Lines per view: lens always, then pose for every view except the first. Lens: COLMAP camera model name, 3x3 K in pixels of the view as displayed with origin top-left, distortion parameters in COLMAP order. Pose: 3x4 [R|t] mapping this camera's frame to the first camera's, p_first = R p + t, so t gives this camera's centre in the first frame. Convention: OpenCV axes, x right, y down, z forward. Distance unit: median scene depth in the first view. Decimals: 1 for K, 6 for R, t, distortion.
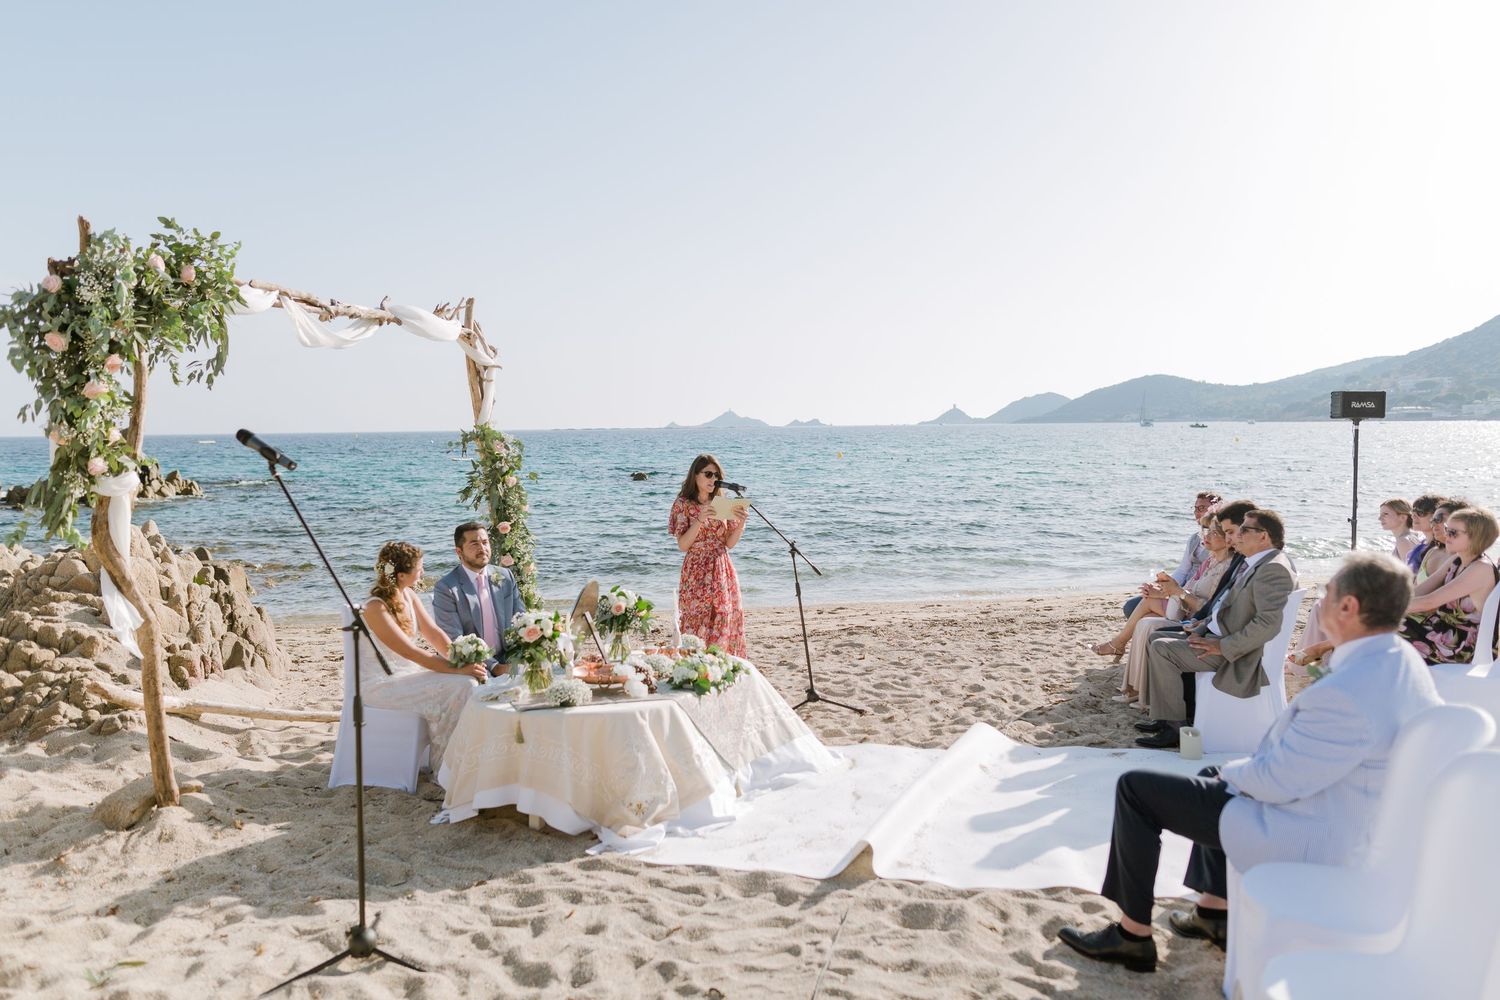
lens RADIAL K [[1177.5, 0, 750.0], [0, 1177.5, 500.0], [0, 0, 1]] dist [0.002413, 0.007992]
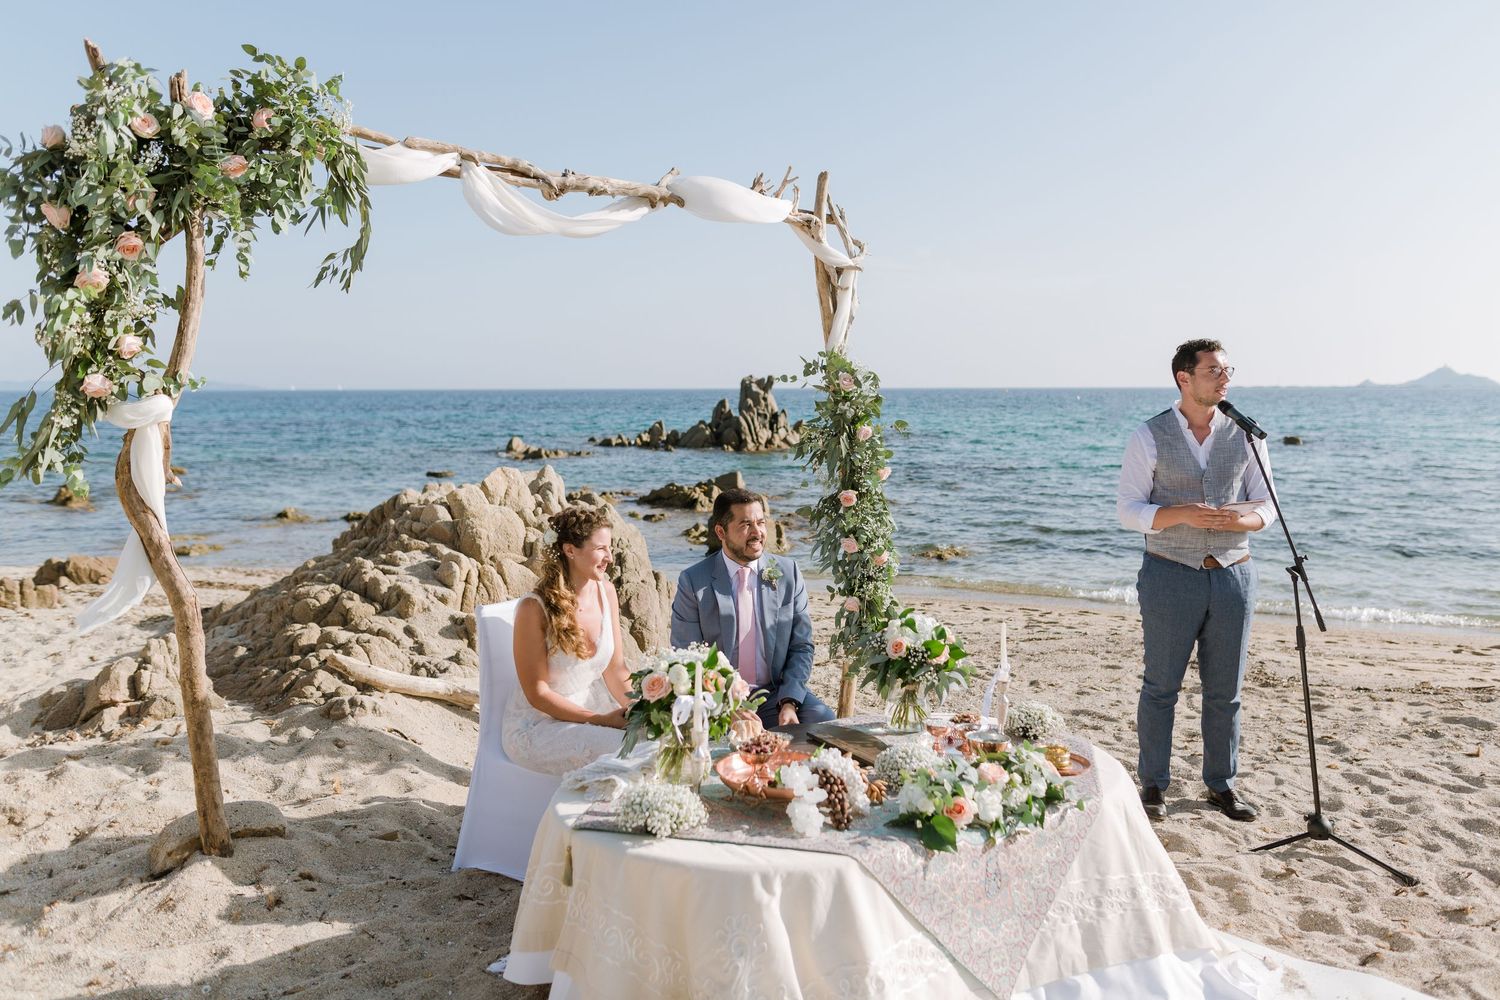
lens RADIAL K [[1177.5, 0, 750.0], [0, 1177.5, 500.0], [0, 0, 1]] dist [0.002413, 0.007992]
pose [[0.846765, 0.060159, -0.528555, 0.128197], [-0.041361, 0.998023, 0.047330, -0.007163], [0.530358, -0.018216, 0.847578, 0.431211]]
